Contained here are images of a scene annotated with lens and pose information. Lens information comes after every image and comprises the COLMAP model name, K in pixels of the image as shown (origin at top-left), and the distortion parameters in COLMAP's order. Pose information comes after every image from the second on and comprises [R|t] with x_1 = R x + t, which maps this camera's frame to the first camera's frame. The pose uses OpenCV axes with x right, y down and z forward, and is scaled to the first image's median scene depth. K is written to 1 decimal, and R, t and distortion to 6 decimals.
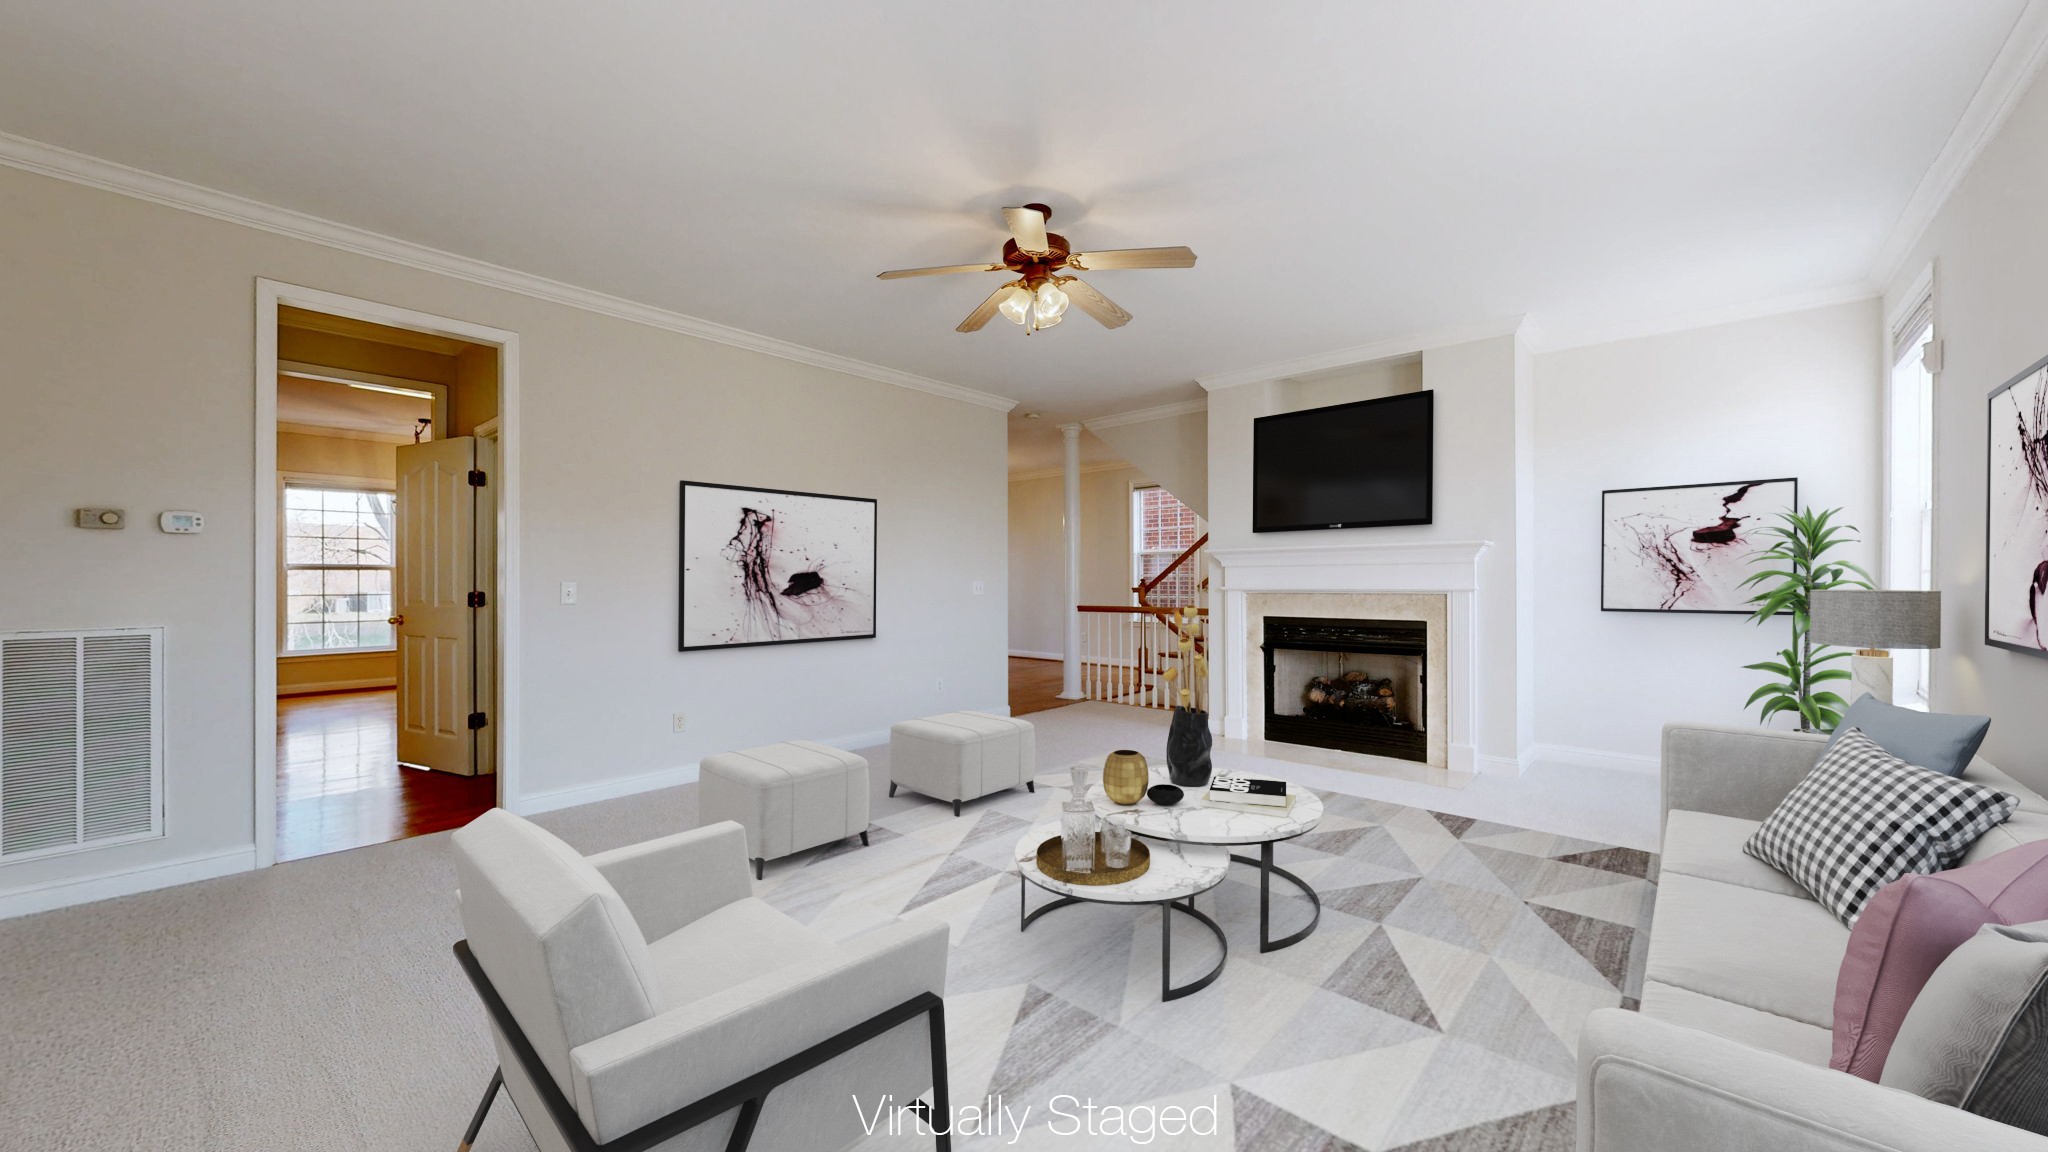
lens RADIAL K [[773.0, 0, 1024.0], [0, 773.0, 576.0], [0, 0, 1]] dist [0.000689, 0.000035]
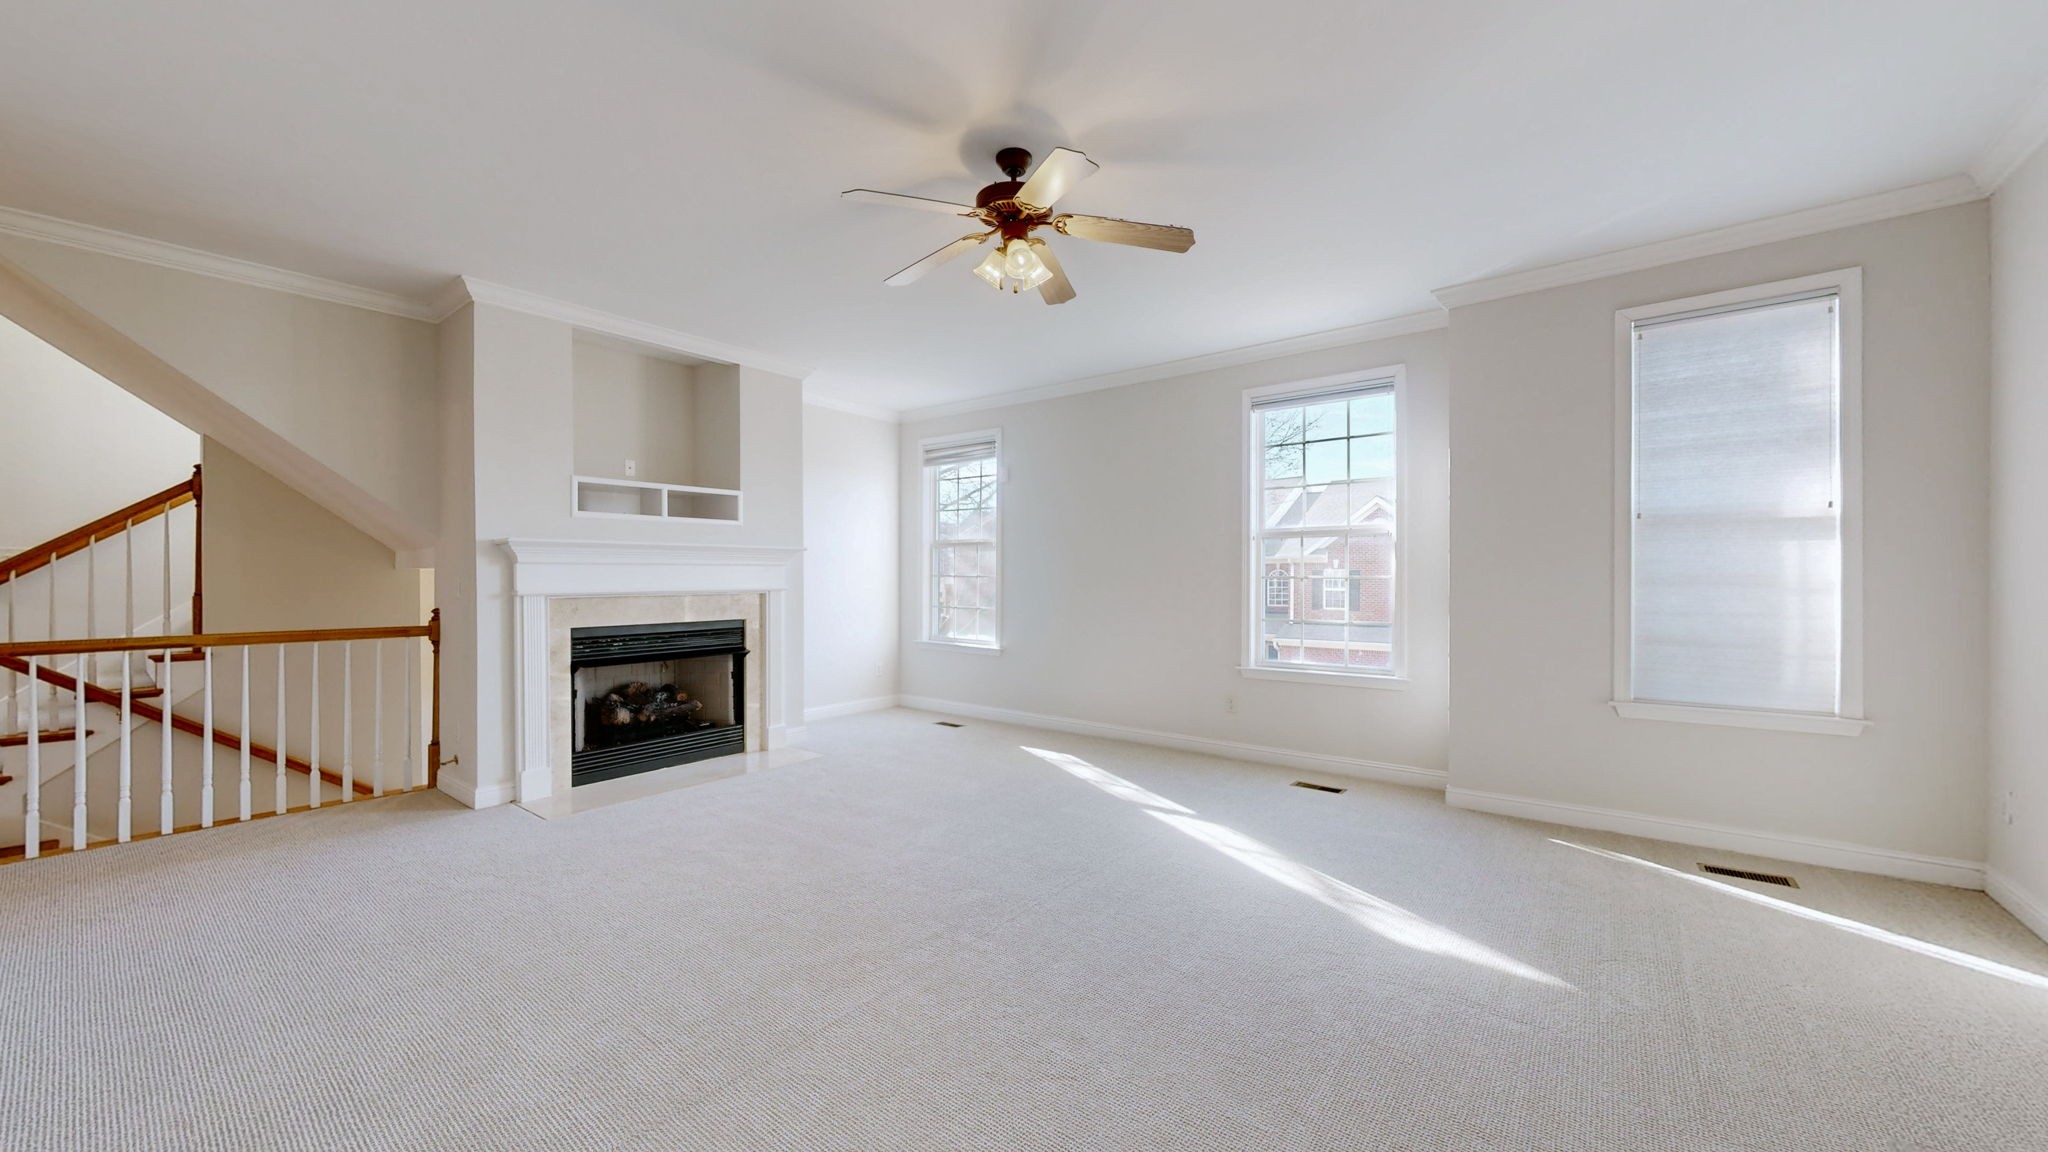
lens RADIAL K [[773.0, 0, 1024.0], [0, 773.0, 576.0], [0, 0, 1]] dist [0.000689, 0.000035]
pose [[-0.099609, -0.001644, 0.995025, -0.533211], [-0.008239, 0.999966, 0.000827, -0.004350], [-0.994993, -0.008115, -0.099619, 0.677228]]
